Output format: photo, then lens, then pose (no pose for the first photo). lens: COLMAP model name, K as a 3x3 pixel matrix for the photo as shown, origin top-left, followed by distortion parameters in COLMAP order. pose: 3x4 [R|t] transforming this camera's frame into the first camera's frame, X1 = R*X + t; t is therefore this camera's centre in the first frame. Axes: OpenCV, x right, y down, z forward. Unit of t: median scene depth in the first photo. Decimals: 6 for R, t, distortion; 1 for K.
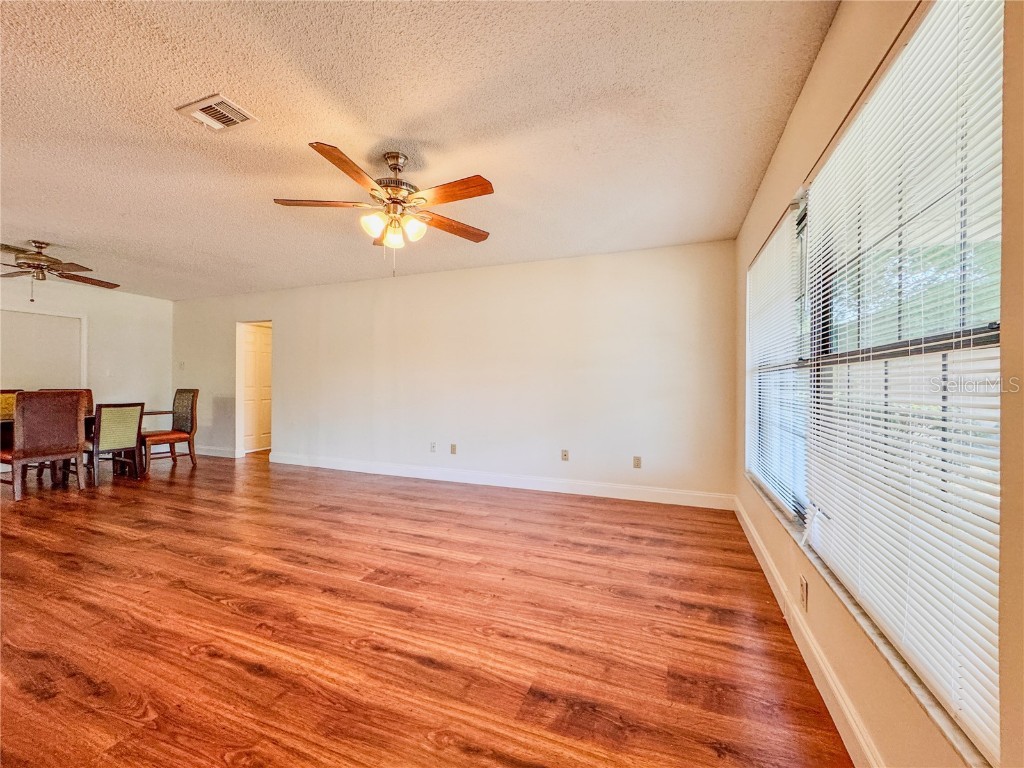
lens RADIAL K [[415.6, 0, 509.7], [0, 415.6, 376.7], [0, 0, 1]] dist [-0.000840, -0.000339]
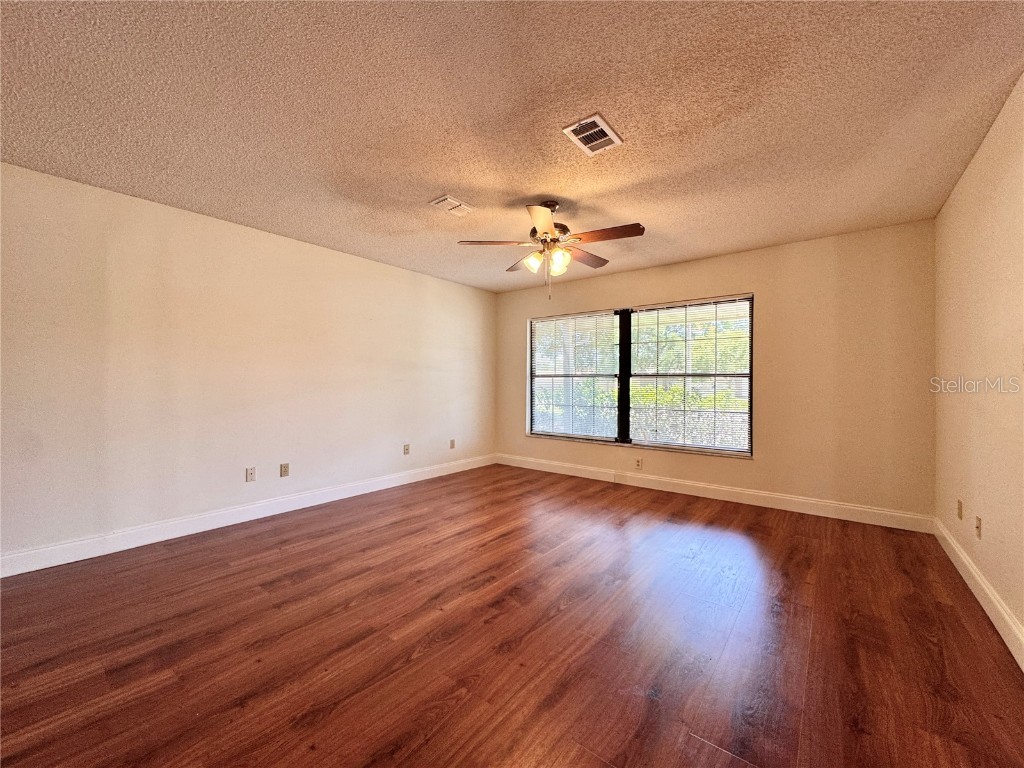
lens RADIAL K [[415.6, 0, 509.7], [0, 415.6, 376.7], [0, 0, 1]] dist [-0.000840, -0.000339]
pose [[0.283646, 0.011012, 0.958866, -1.147567], [-0.016155, 0.999847, -0.006704, -0.001559], [-0.958793, -0.013588, 0.283780, 0.578068]]
